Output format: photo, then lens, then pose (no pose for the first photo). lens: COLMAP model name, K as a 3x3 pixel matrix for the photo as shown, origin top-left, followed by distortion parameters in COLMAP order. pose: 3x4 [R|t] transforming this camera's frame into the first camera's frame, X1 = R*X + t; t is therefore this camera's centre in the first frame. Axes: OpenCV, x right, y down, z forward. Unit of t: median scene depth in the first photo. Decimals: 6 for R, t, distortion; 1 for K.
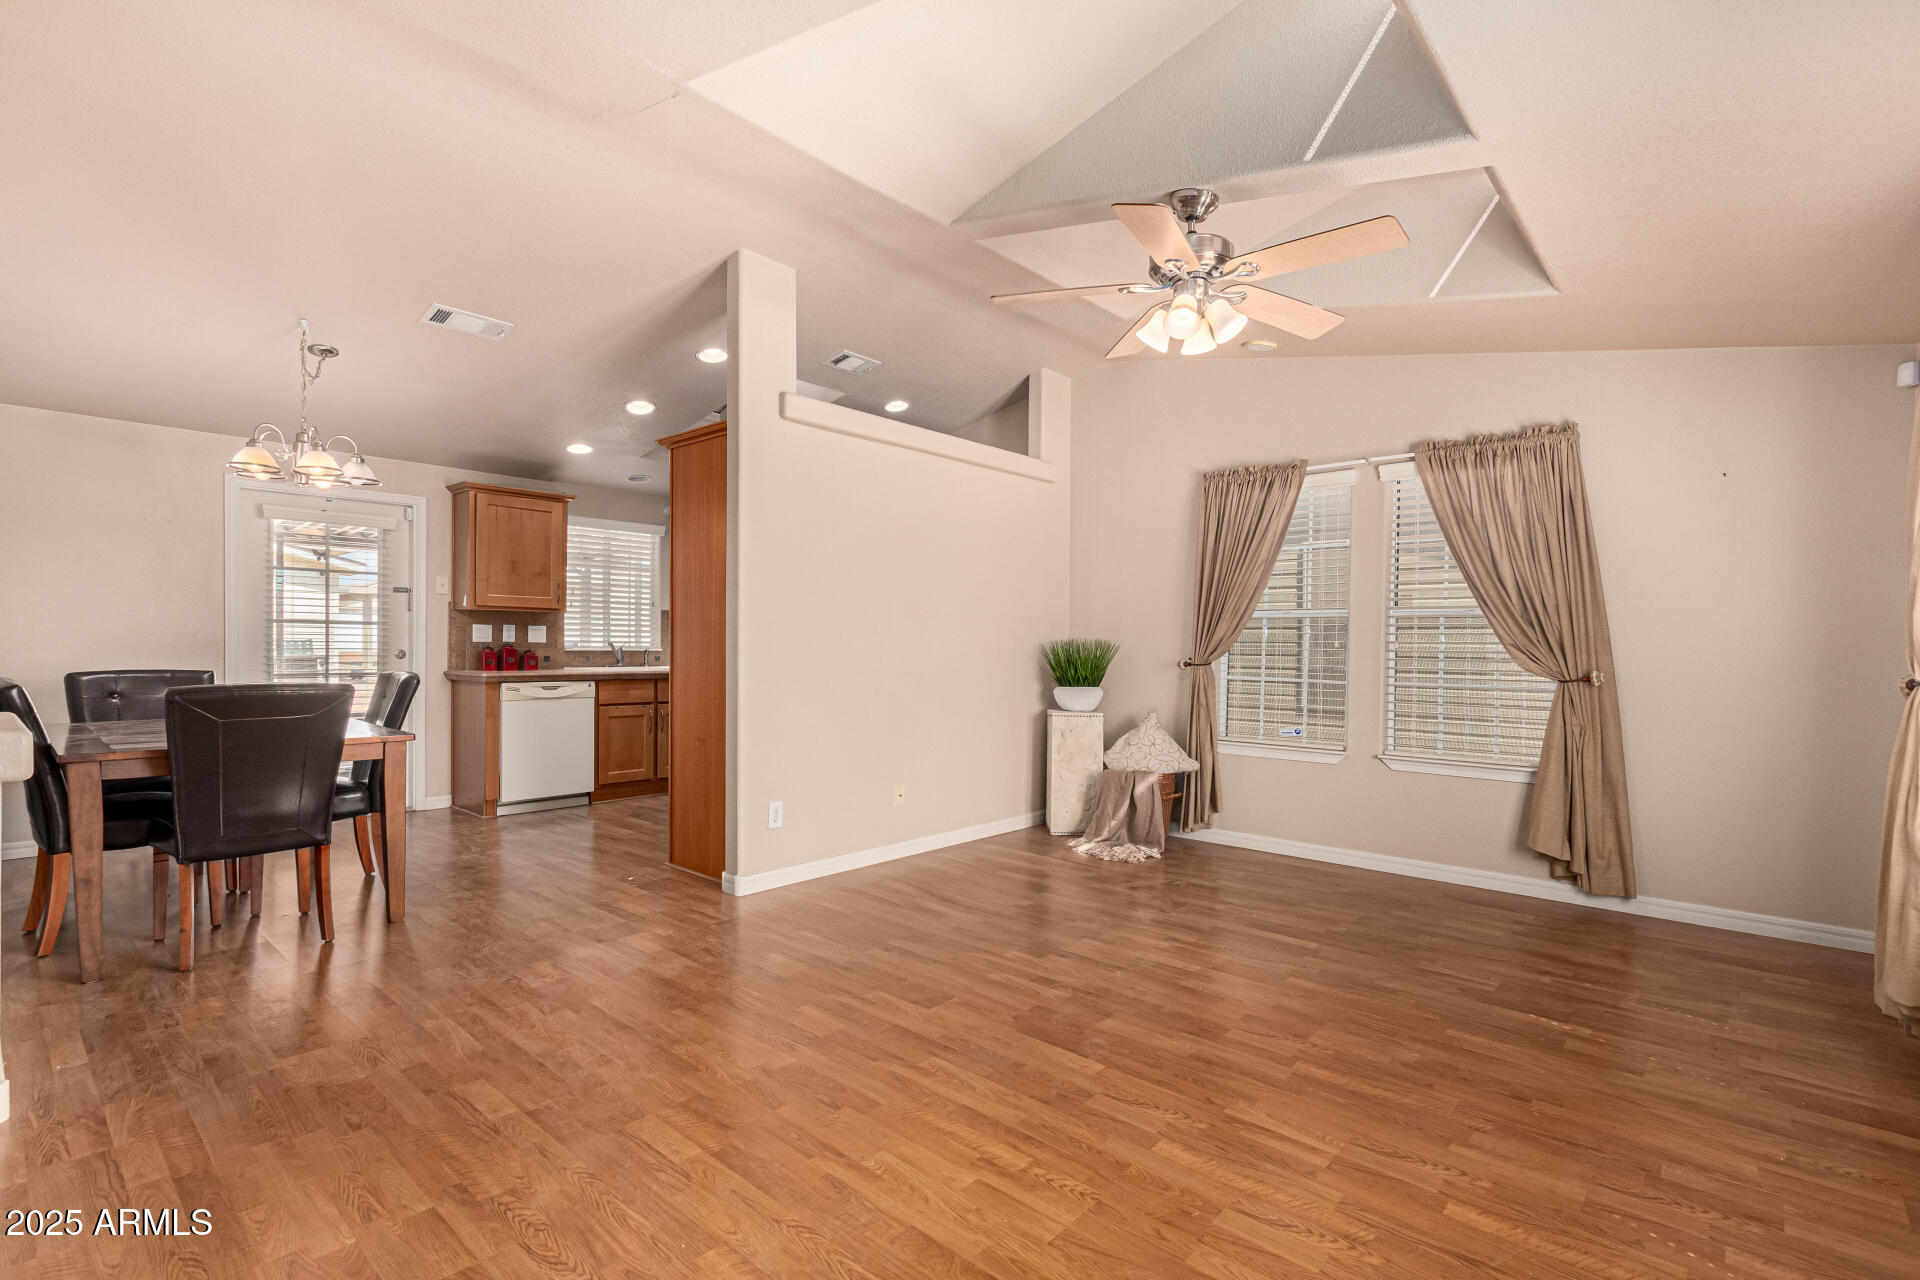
lens RADIAL K [[885.1, 0, 959.7], [0, 885.1, 649.3], [0, 0, 1]] dist [0.002160, -0.000688]
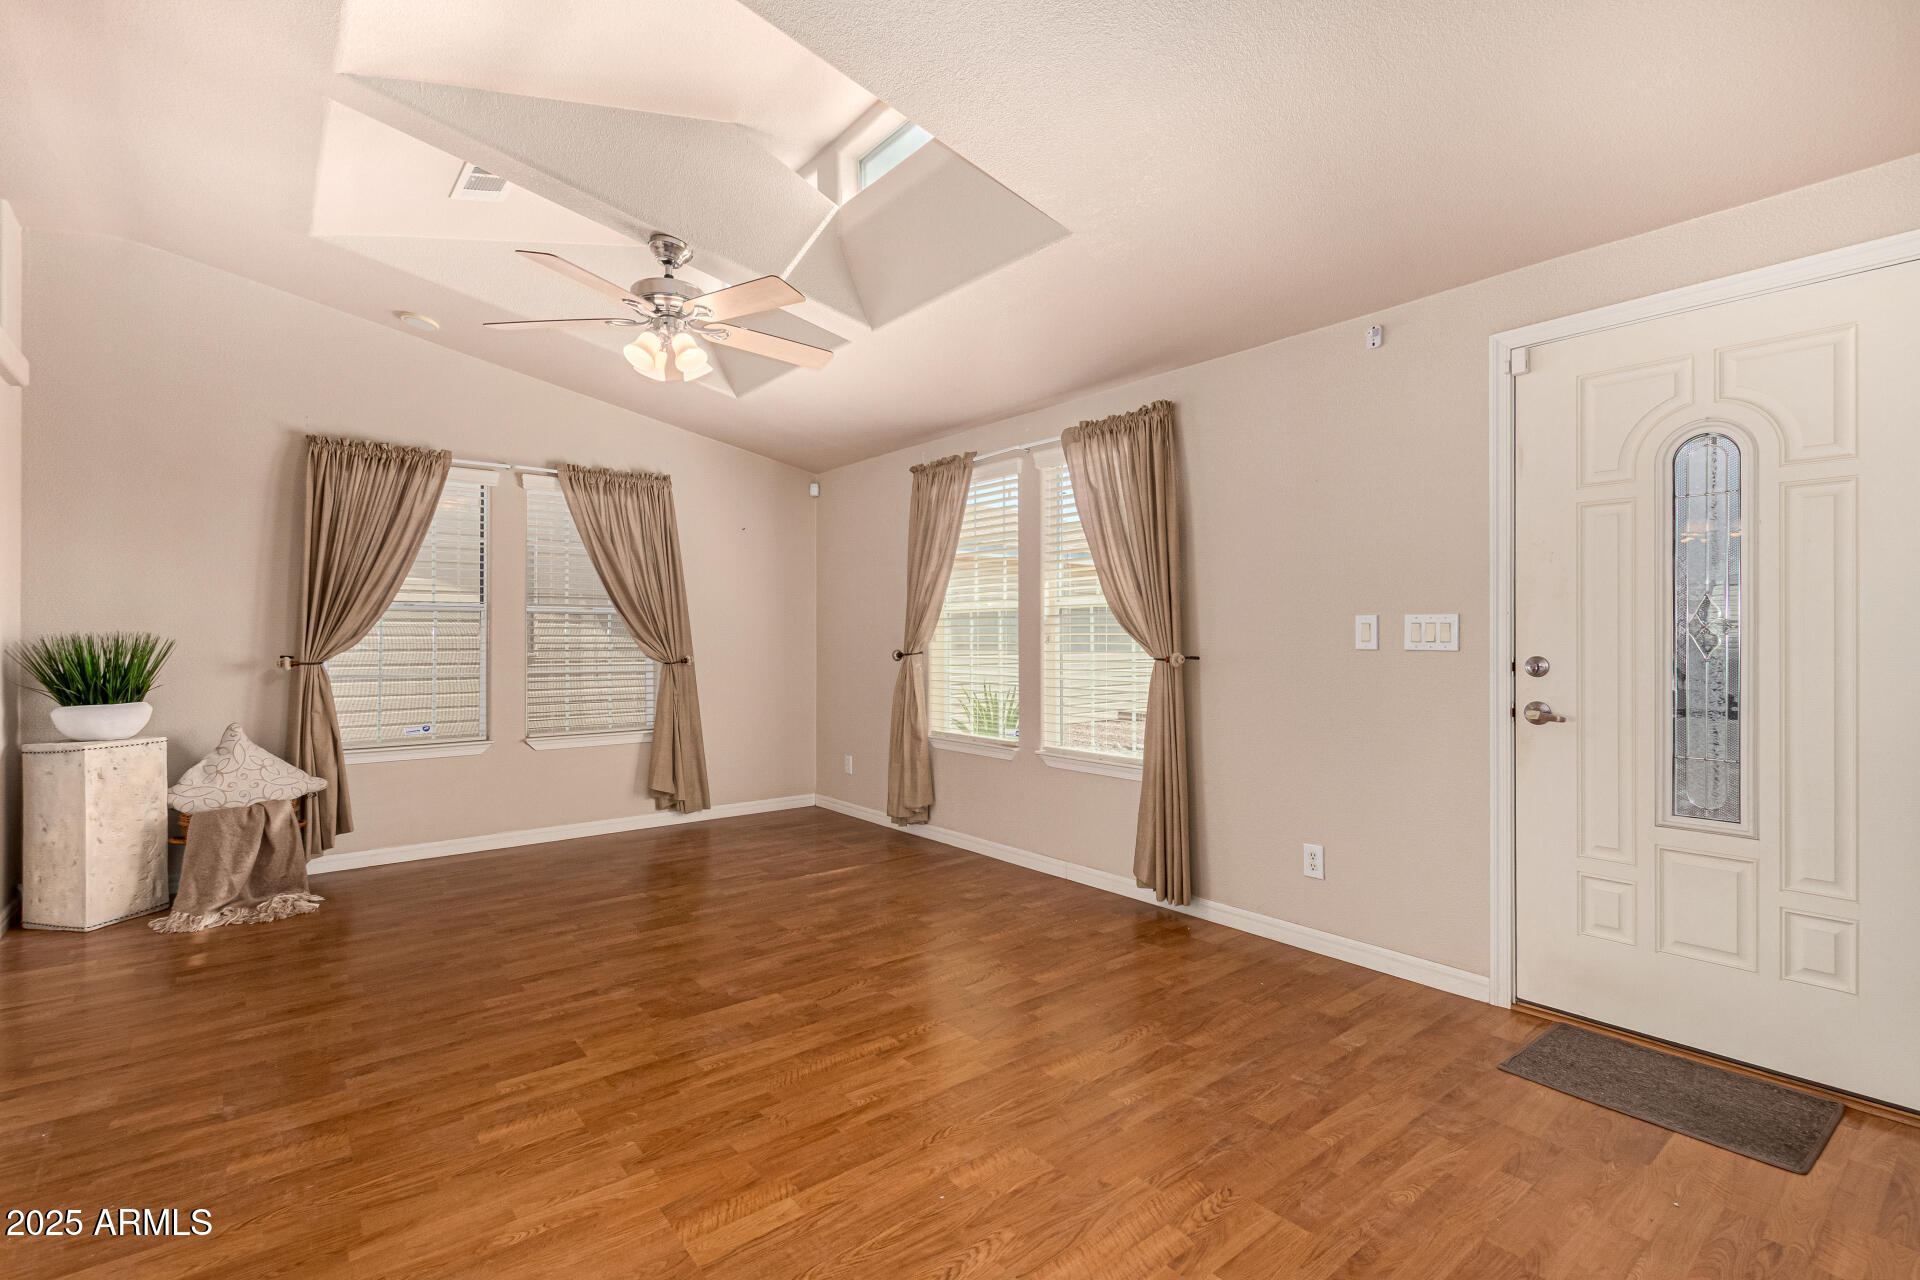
lens RADIAL K [[865.4, 0, 969.3], [0, 865.4, 632.7], [0, 0, 1]] dist [0.000065, -0.000563]
pose [[0.156568, -0.003661, 0.987660, -0.700789], [0.009068, 0.999956, 0.002269, -0.012708], [-0.987625, 0.008601, 0.156595, 0.410018]]
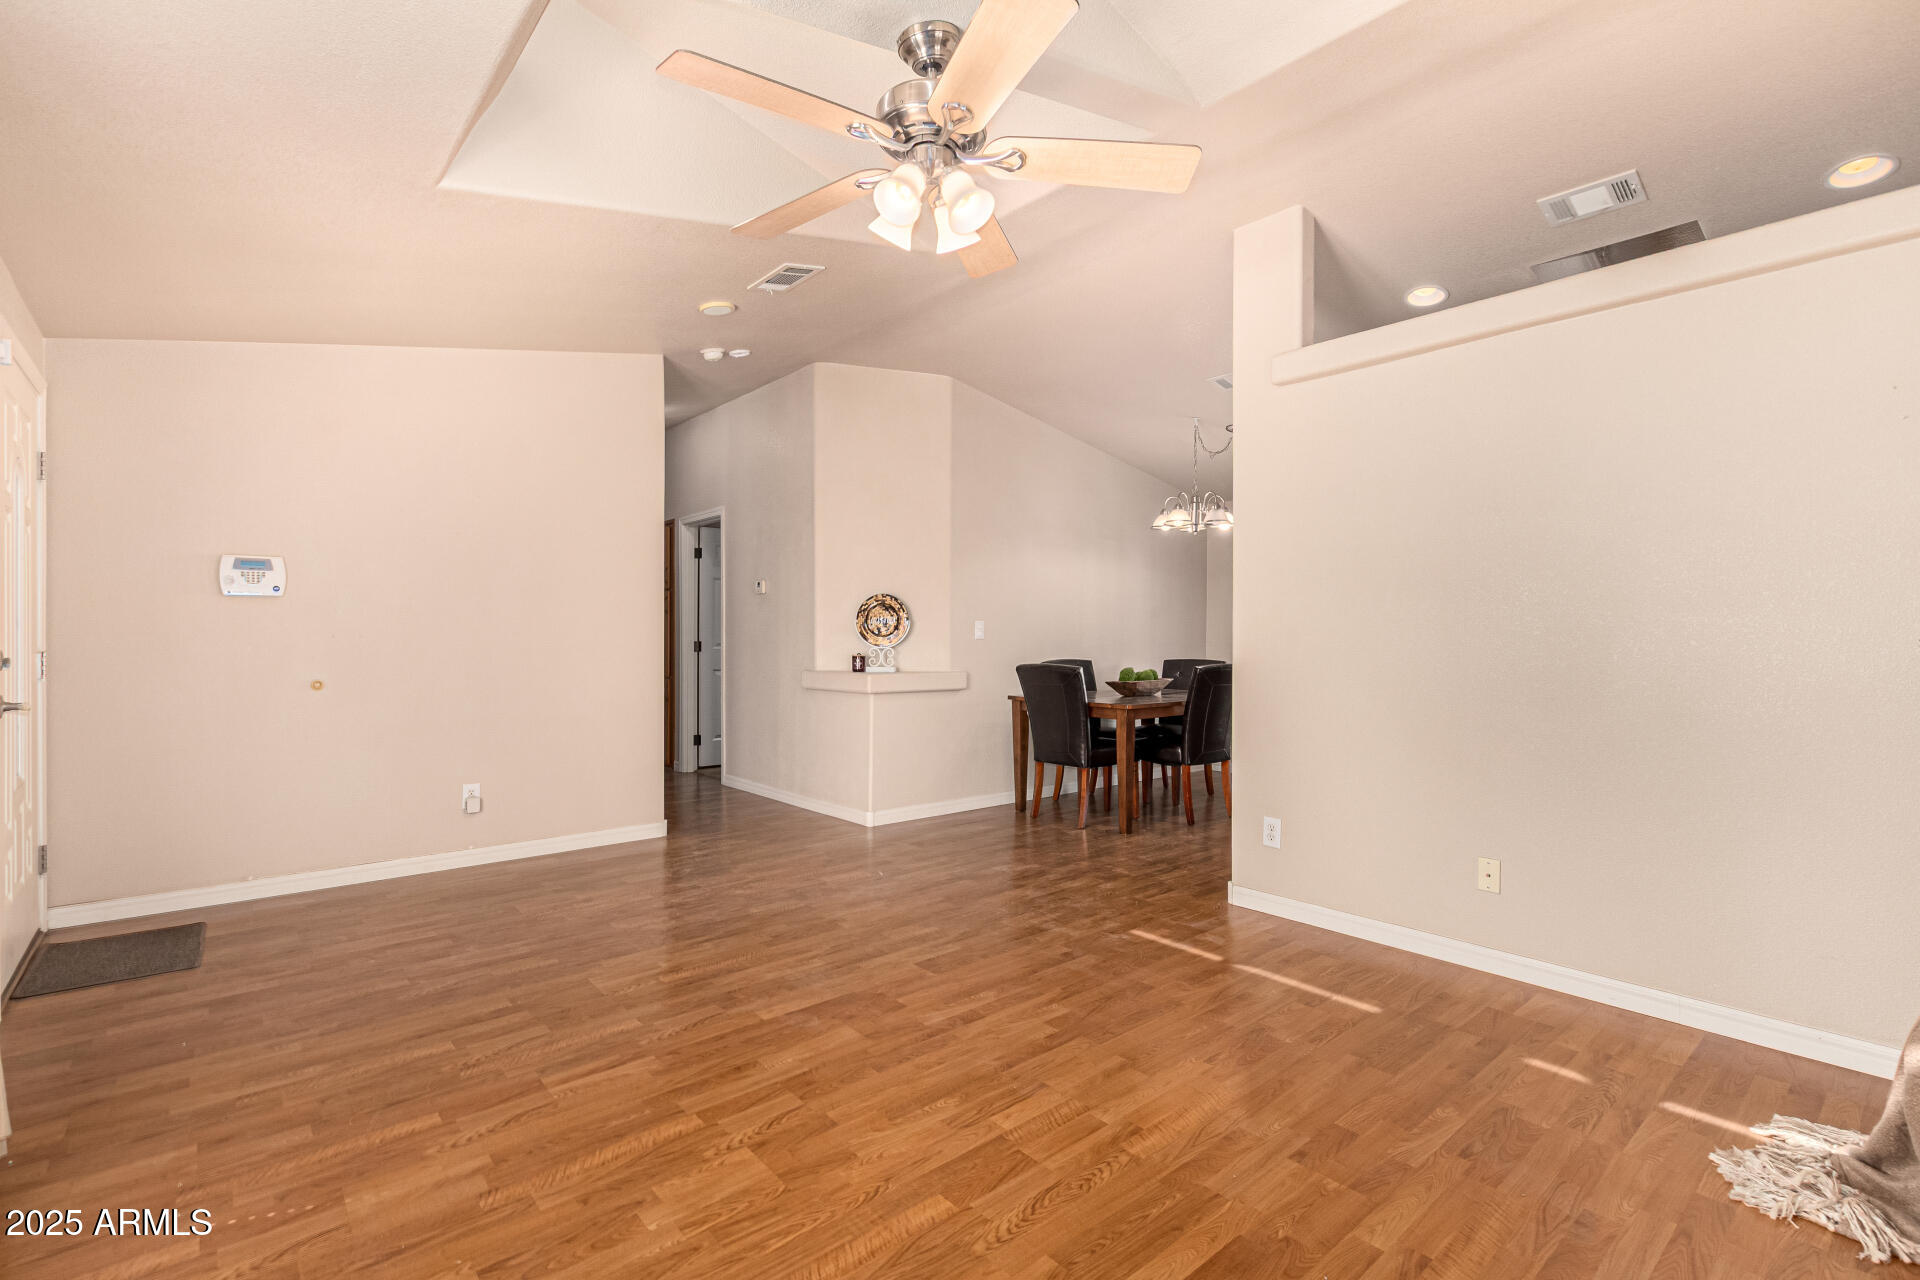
lens RADIAL K [[884.0, 0, 972.3], [0, 884.0, 641.8], [0, 0, 1]] dist [0.009782, -0.000245]
pose [[-0.130193, -0.003614, -0.991482, 0.907856], [-0.010171, 0.999946, -0.002309, -0.000553], [0.991436, 0.009784, -0.130223, 1.031114]]
